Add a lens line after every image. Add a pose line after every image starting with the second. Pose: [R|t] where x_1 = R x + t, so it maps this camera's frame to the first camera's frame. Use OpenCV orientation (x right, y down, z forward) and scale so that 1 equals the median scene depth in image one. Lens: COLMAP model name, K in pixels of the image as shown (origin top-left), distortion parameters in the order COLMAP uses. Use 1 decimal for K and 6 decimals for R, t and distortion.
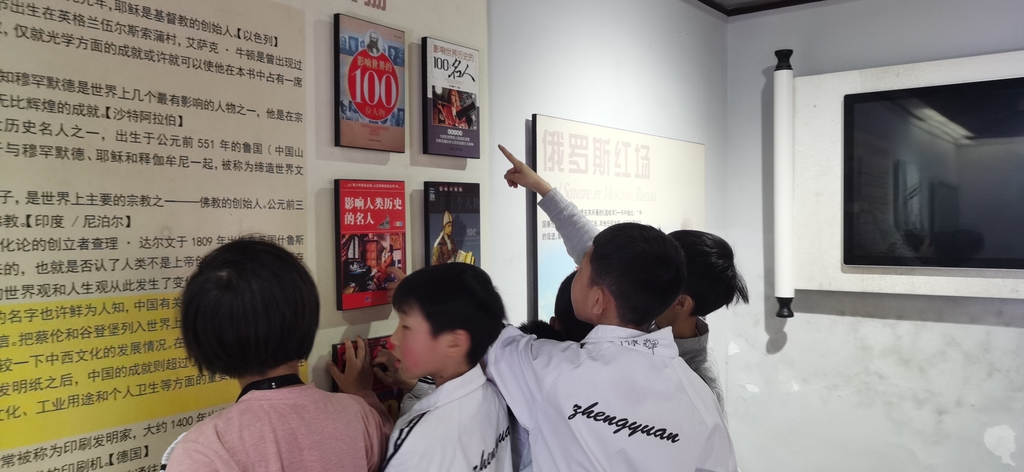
lens RADIAL K [[777.8, 0, 512.7], [0, 777.8, 237.4], [0, 0, 1]] dist [-0.013222, -0.002897]
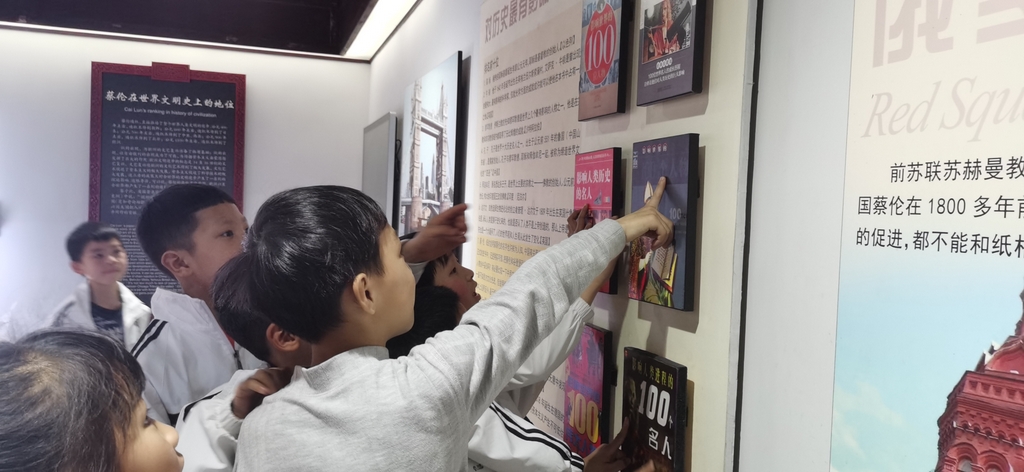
lens RADIAL K [[777.8, 0, 512.9], [0, 777.8, 231.4], [0, 0, 1]] dist [-0.013222, -0.002897]
pose [[-0.580273, 0.044810, -0.813189, 0.552473], [-0.008545, 0.998095, 0.061096, -0.030228], [0.814378, 0.042401, -0.578784, 1.284274]]
